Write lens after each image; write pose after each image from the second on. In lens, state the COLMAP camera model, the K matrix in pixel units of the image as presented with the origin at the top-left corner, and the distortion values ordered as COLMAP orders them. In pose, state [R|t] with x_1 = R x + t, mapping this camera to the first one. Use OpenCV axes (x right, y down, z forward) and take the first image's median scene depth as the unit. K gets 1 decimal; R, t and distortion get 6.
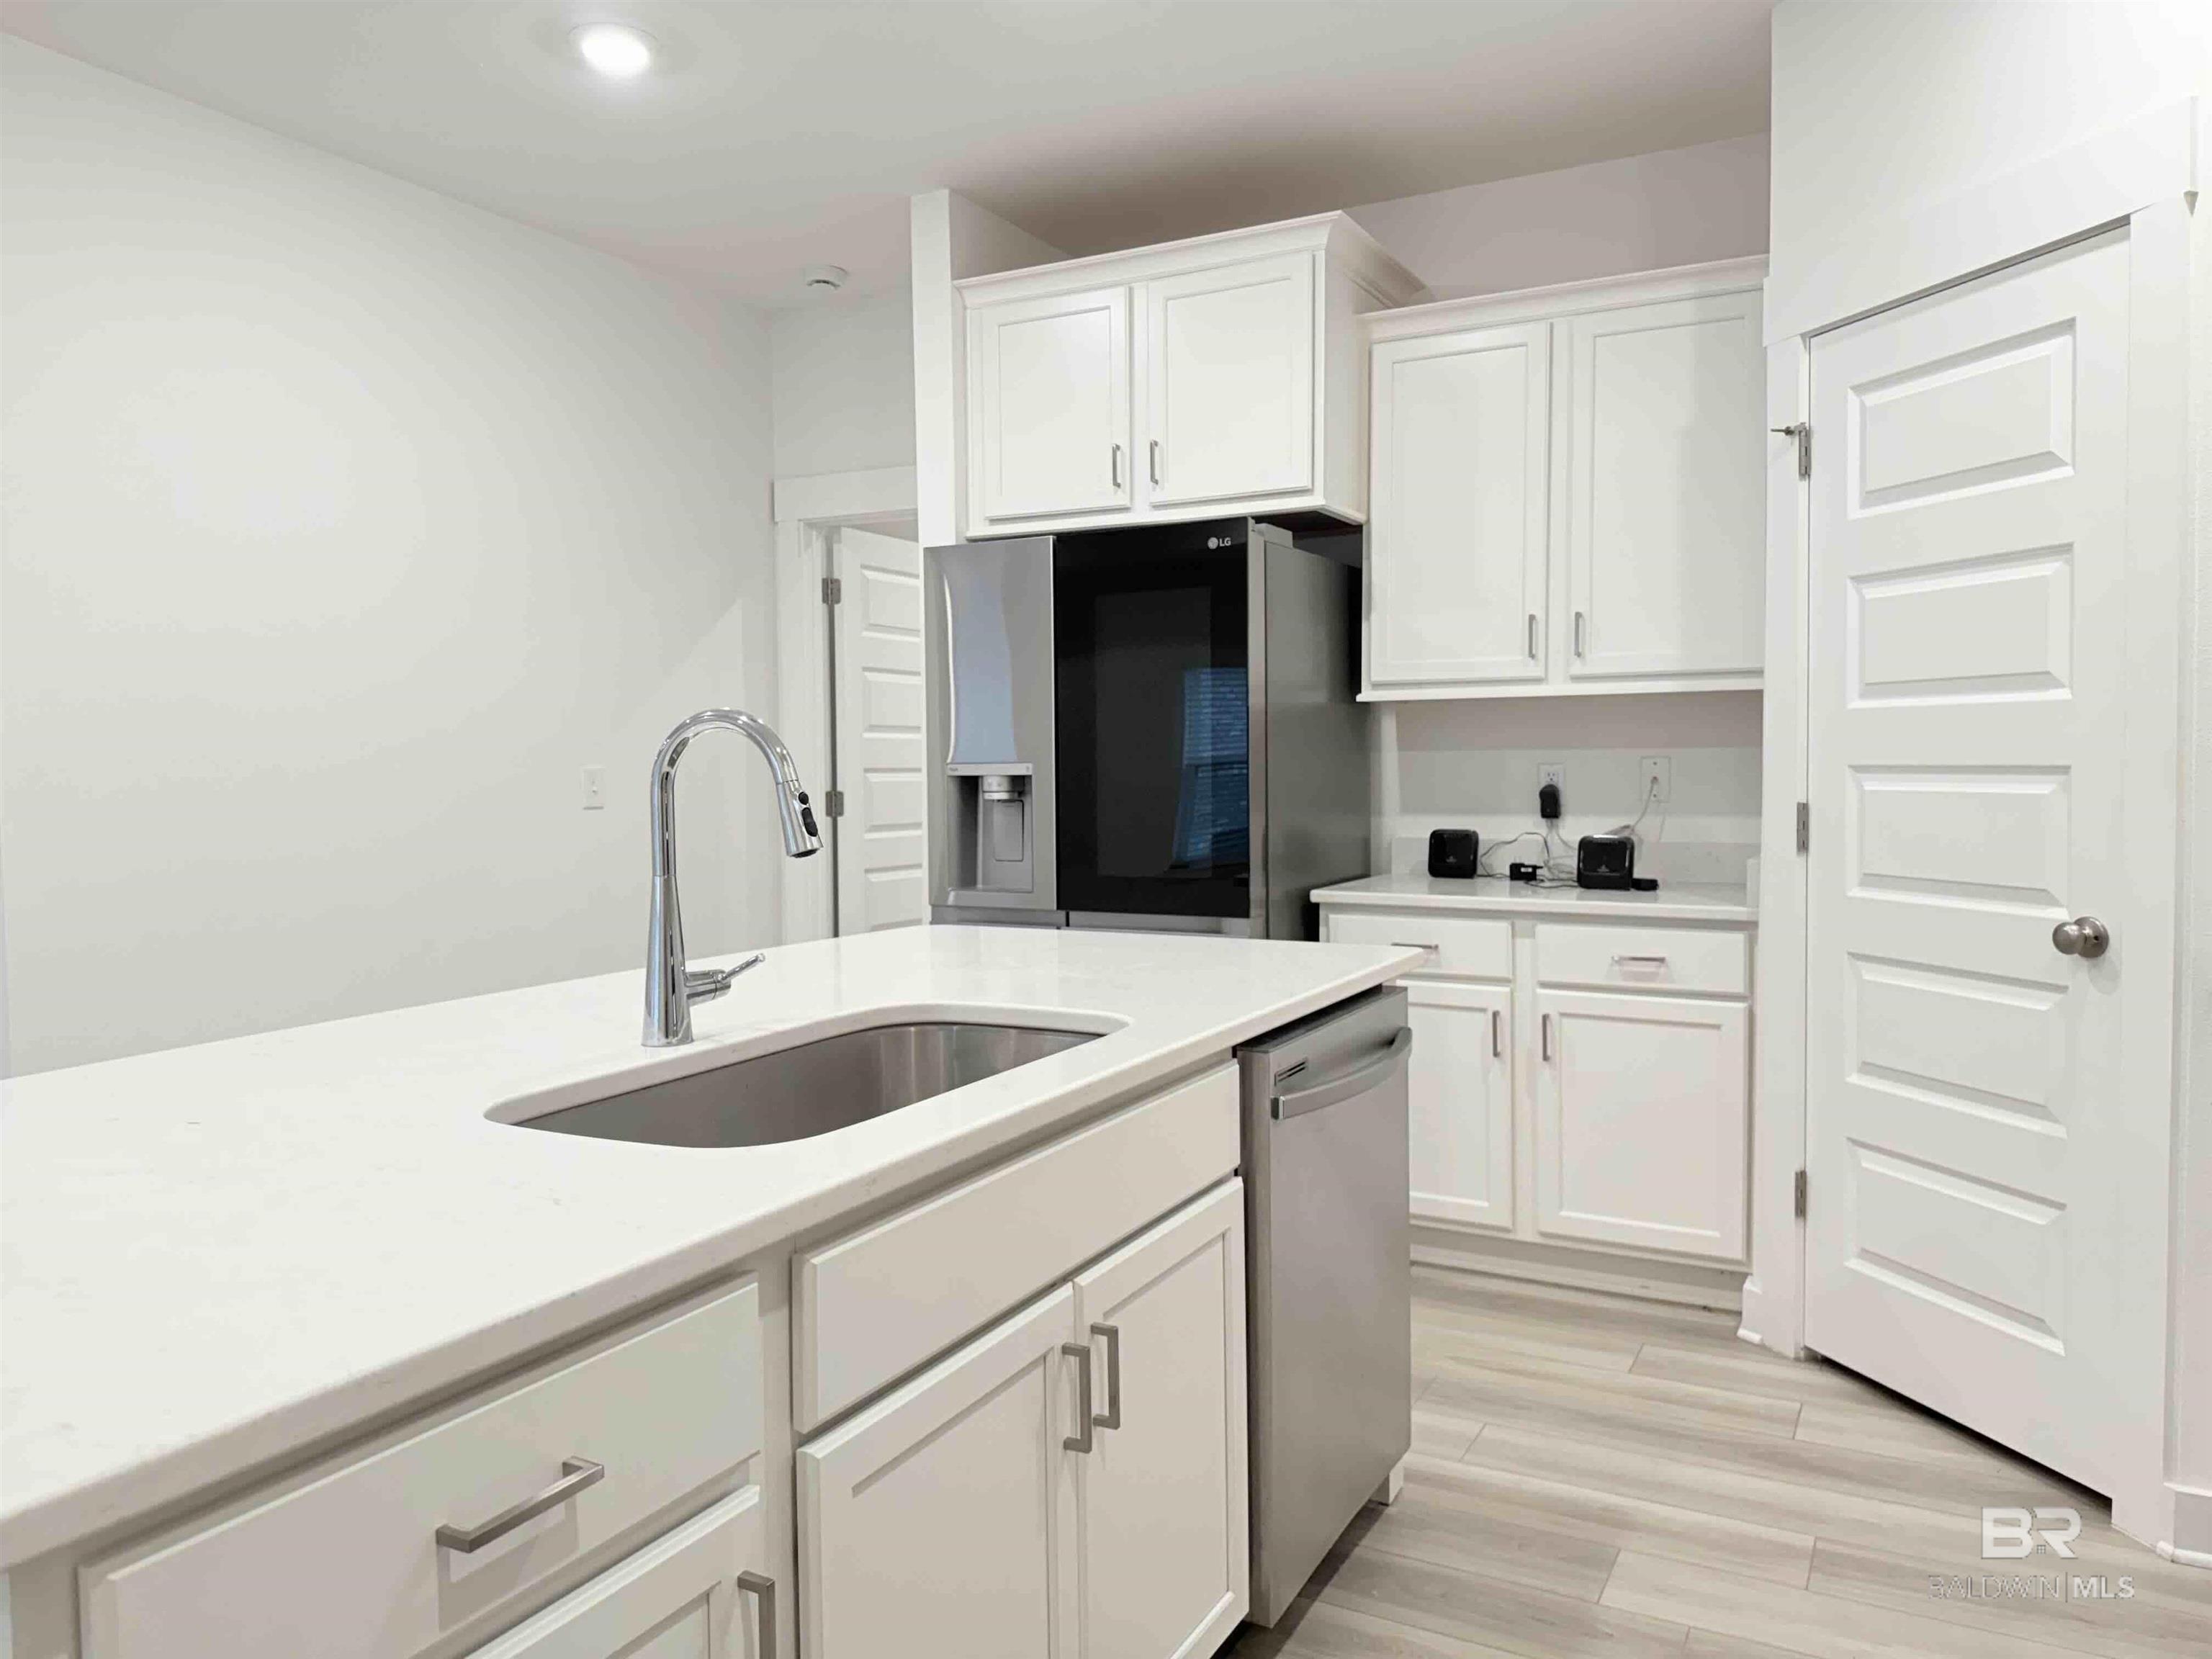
lens RADIAL K [[1567.1, 0, 1101.7], [0, 1567.1, 824.8], [0, 0, 1]] dist [0.106139, -0.130321]
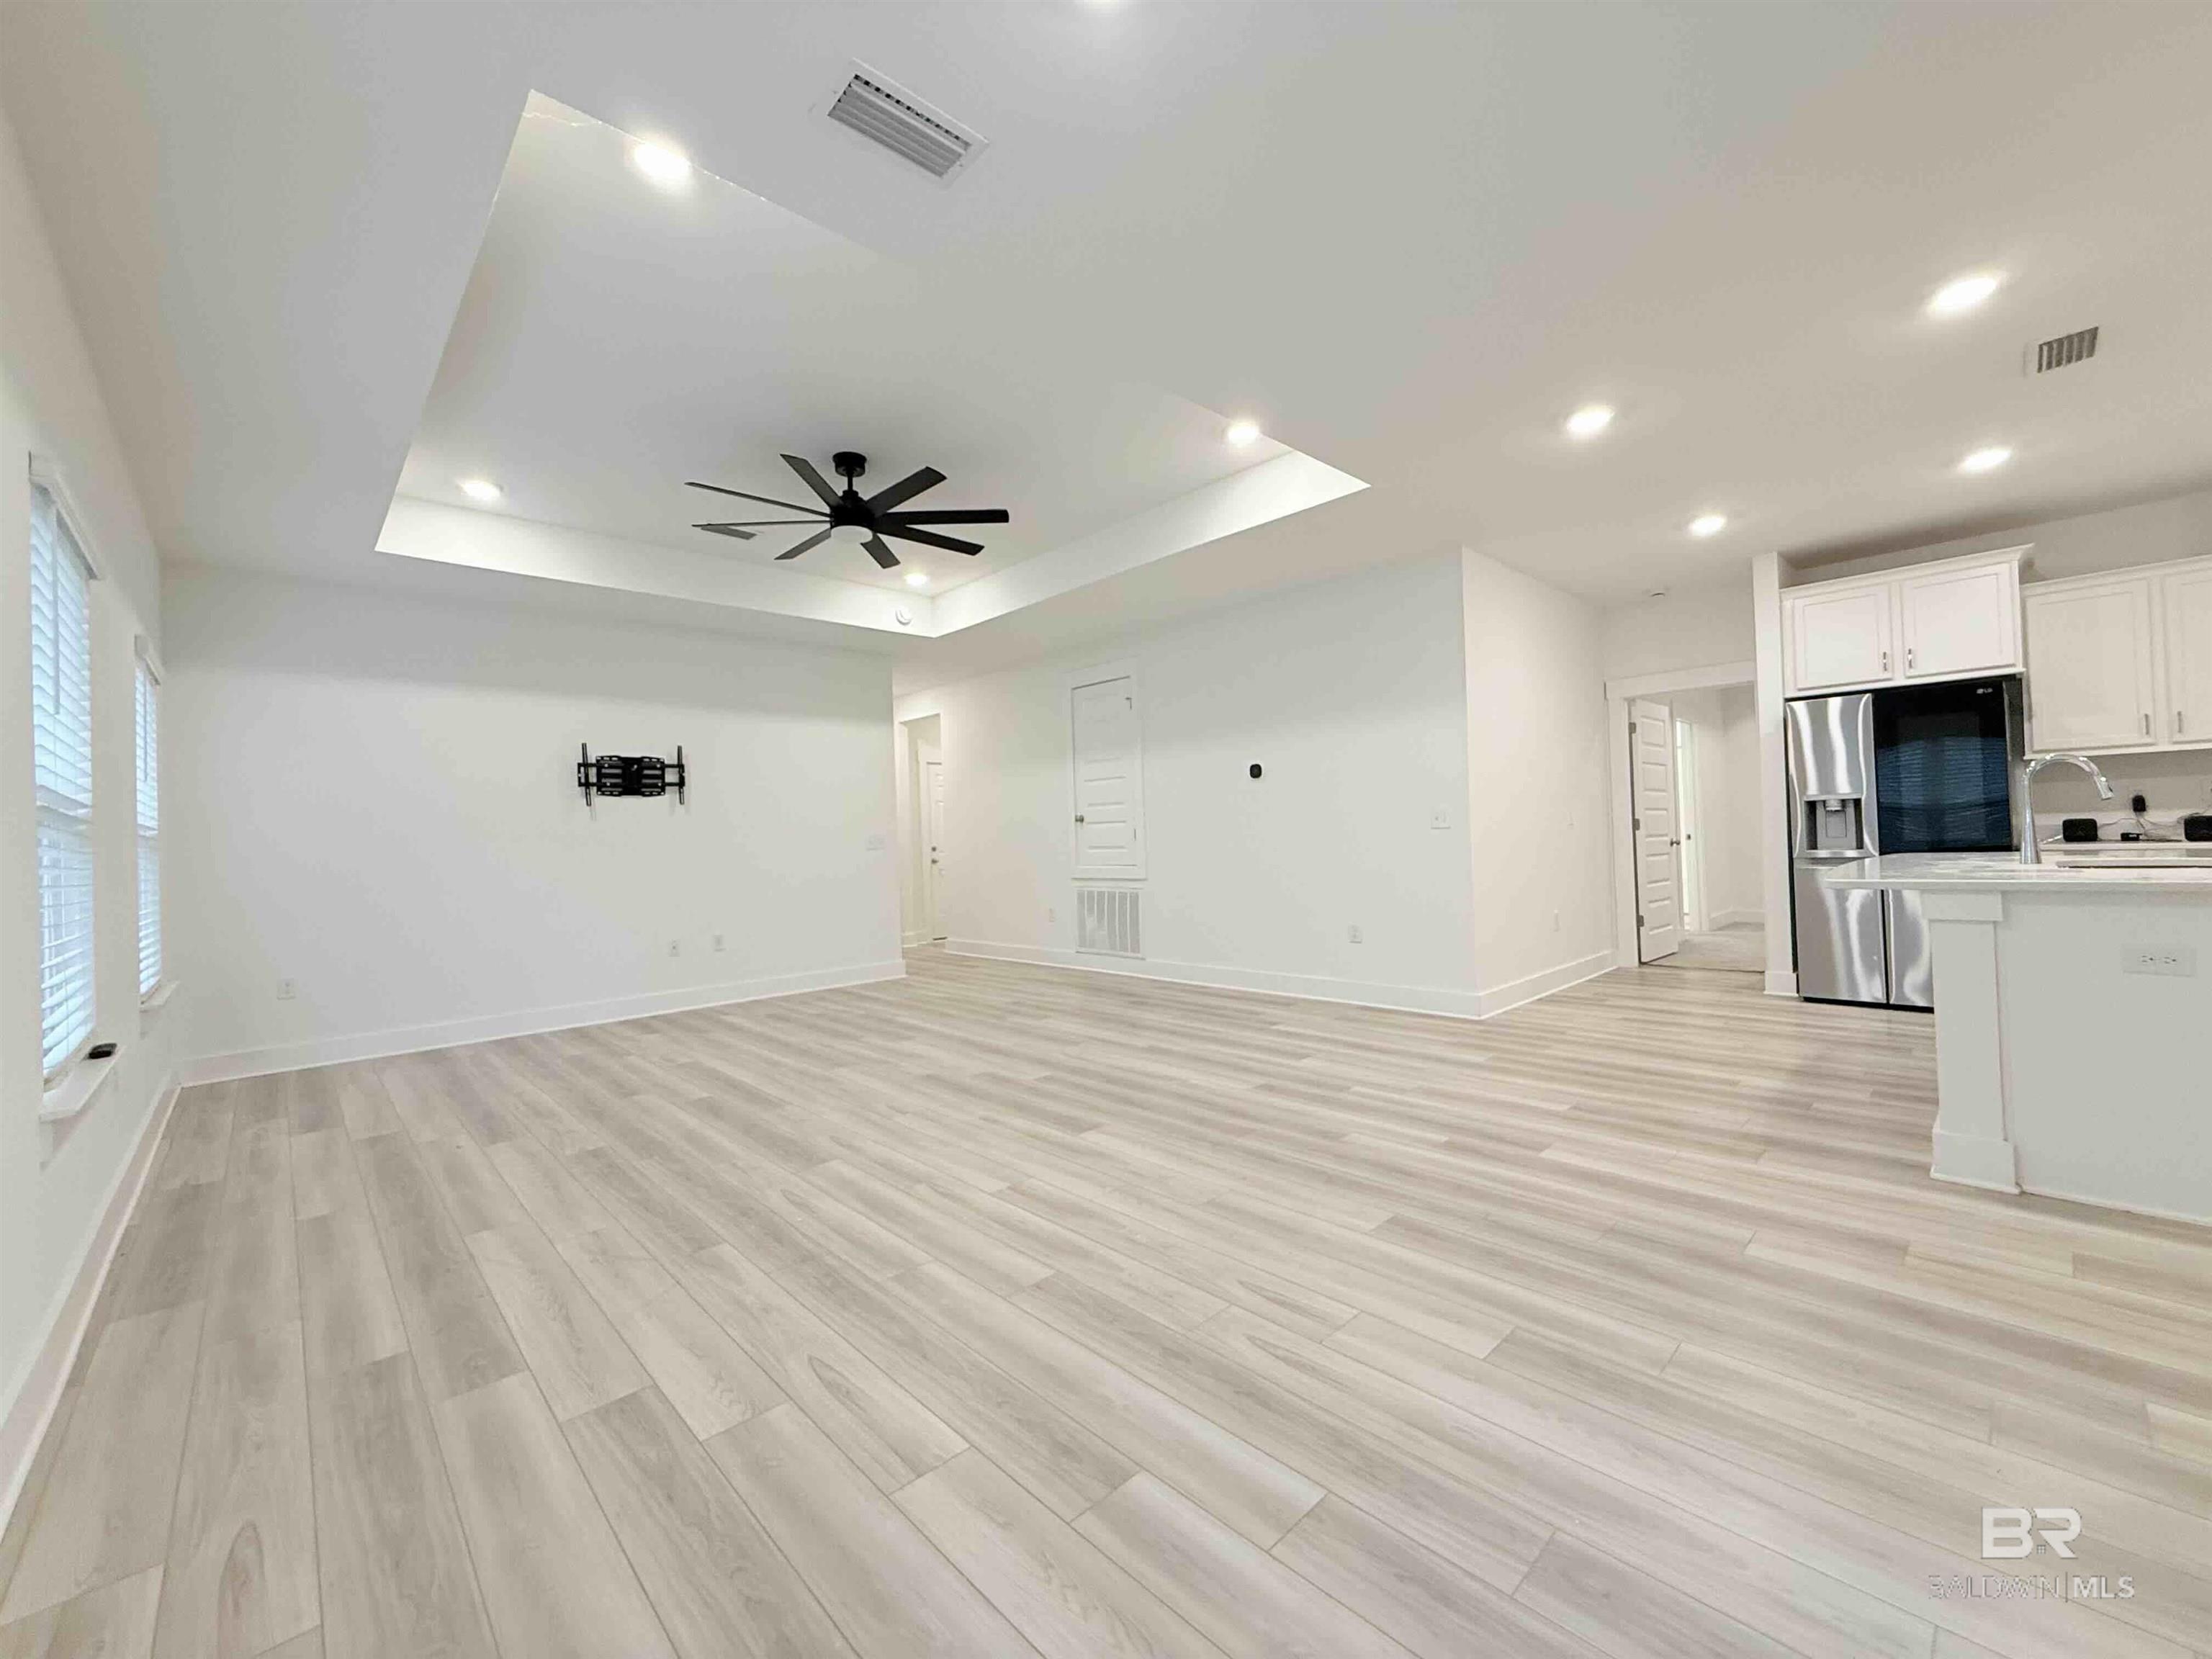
lens RADIAL K [[882.3, 0, 1098.5], [0, 882.3, 826.4], [0, 0, 1]] dist [0.001239, -0.000260]
pose [[0.948455, -0.026340, -0.315814, -0.715440], [0.010000, 0.998531, -0.053249, 0.070013], [0.316753, 0.047346, 0.947326, -0.588111]]
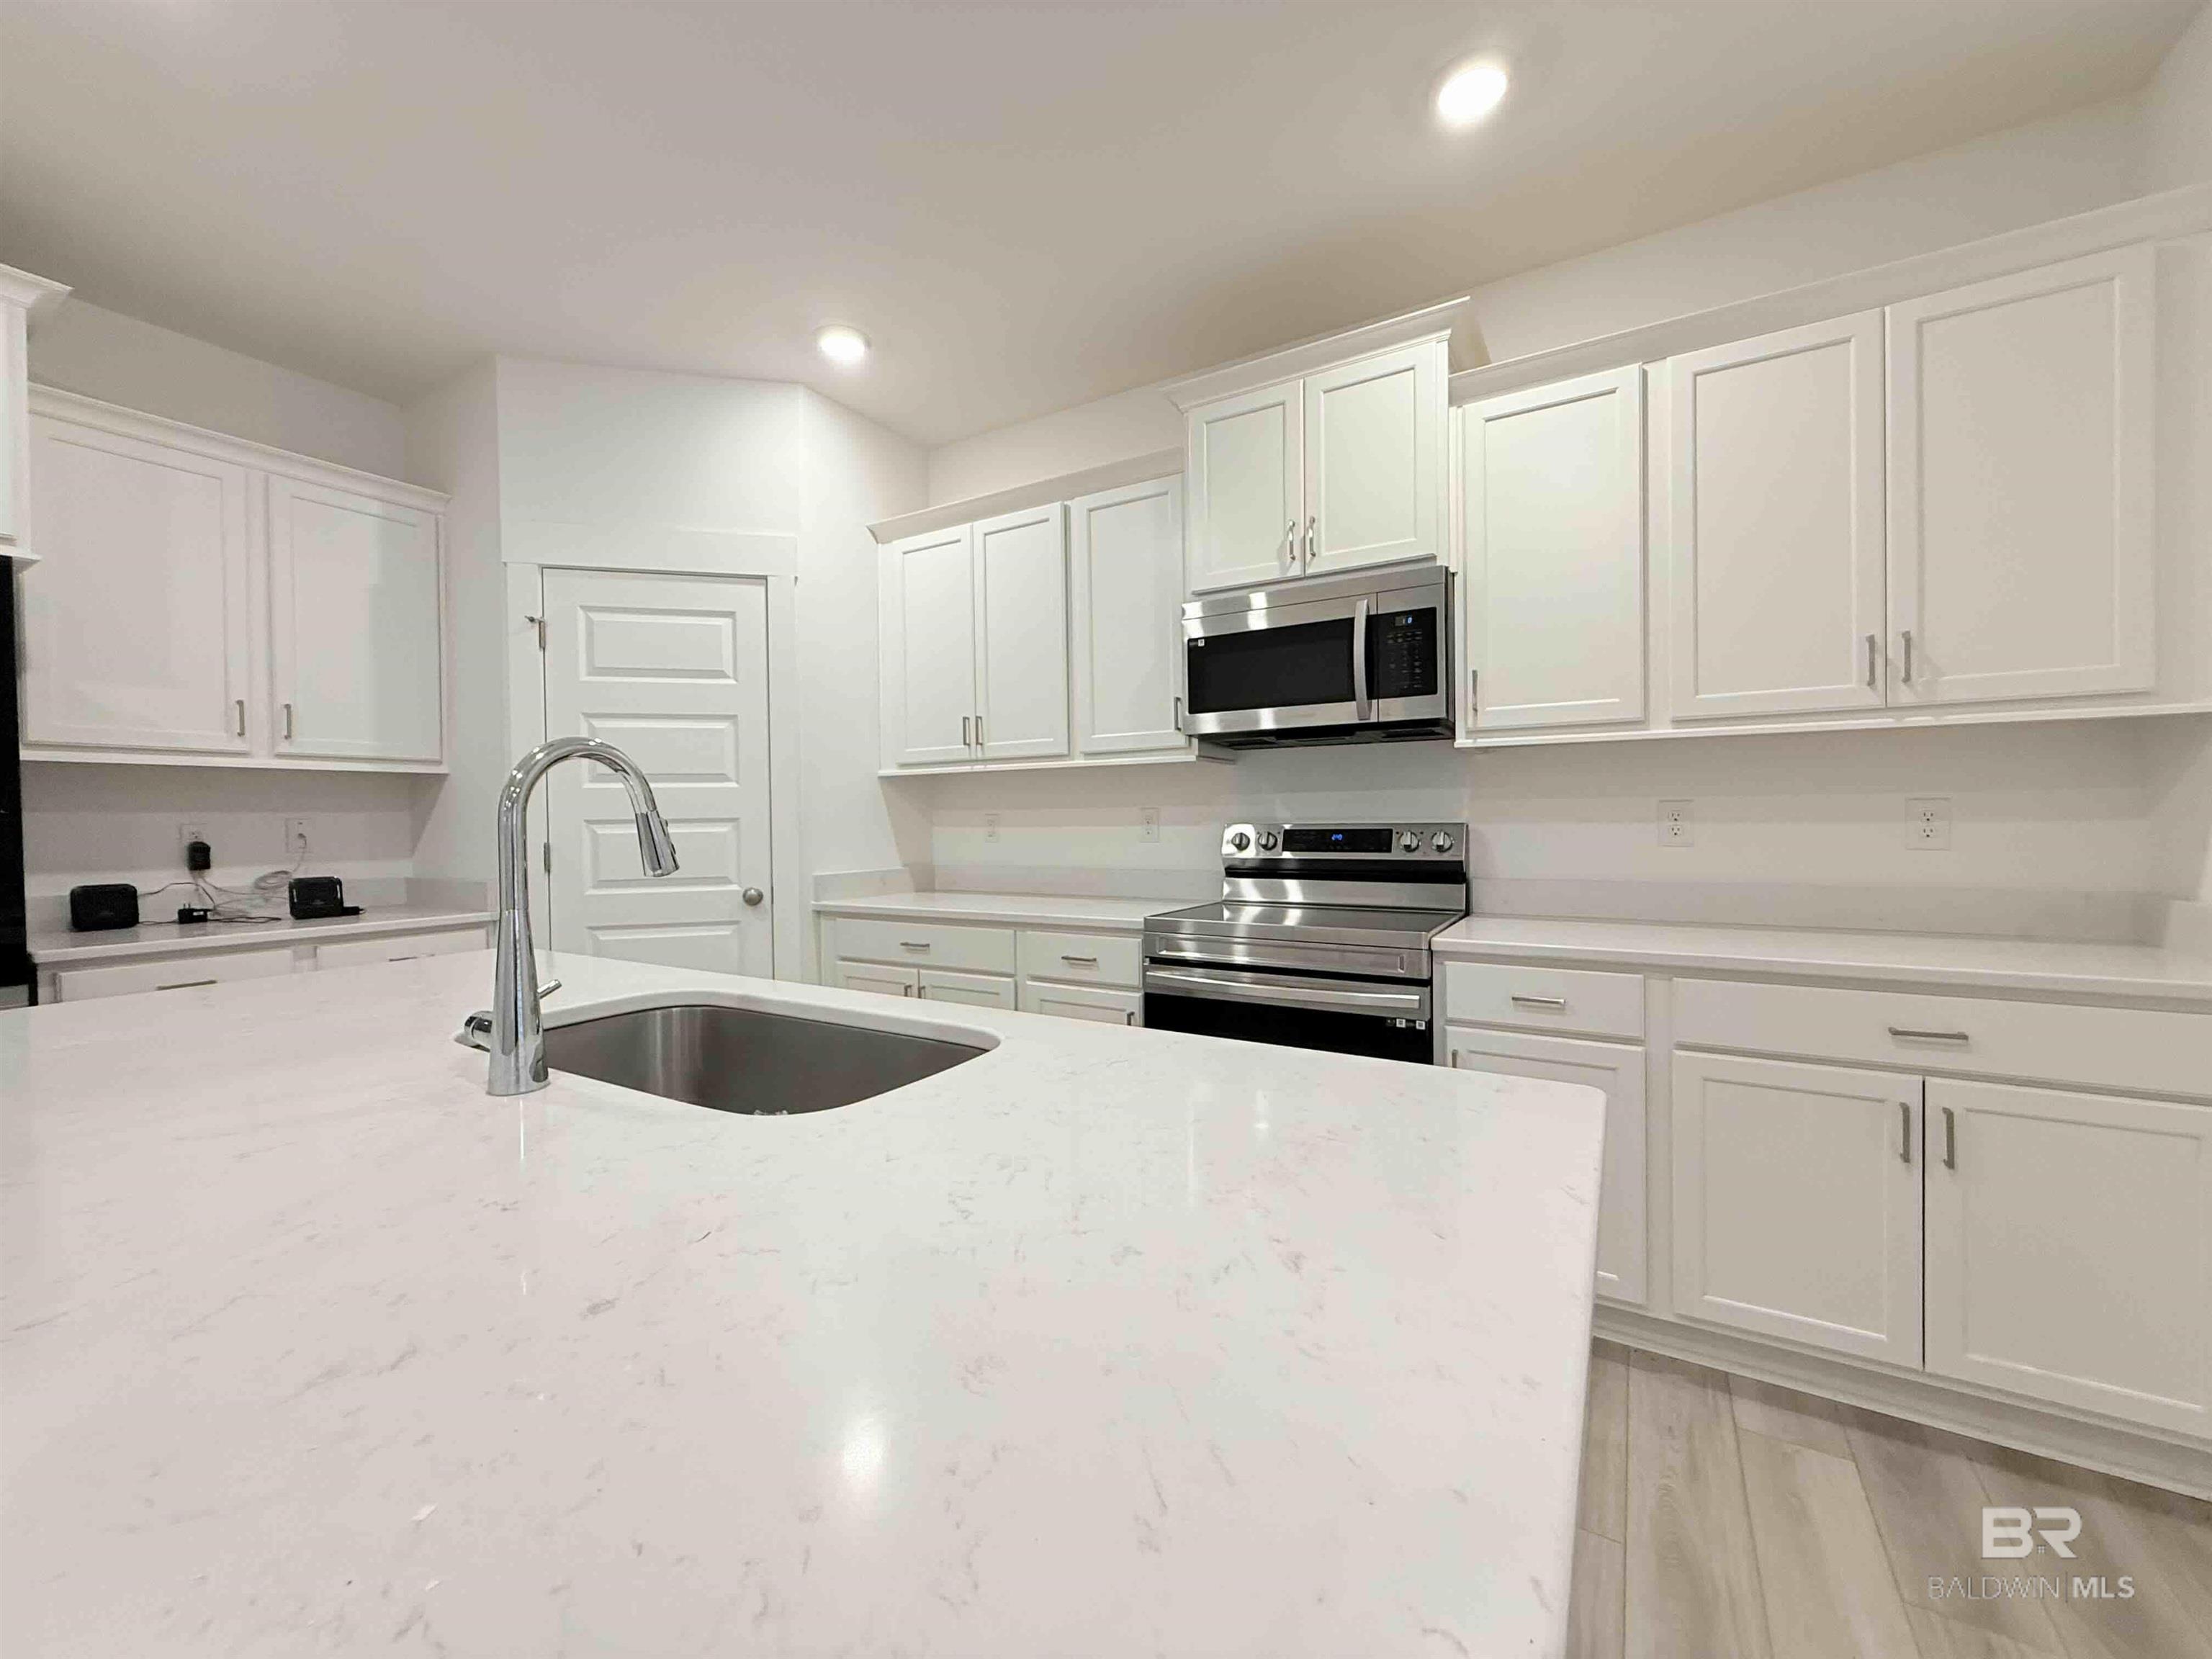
lens RADIAL K [[882.3, 0, 1098.5], [0, 882.3, 826.4], [0, 0, 1]] dist [0.001239, -0.000260]
pose [[0.048769, -0.001079, 0.998809, -0.386455], [0.056128, 0.998422, -0.001662, 0.002518], [-0.997232, 0.056142, 0.048753, 0.317942]]
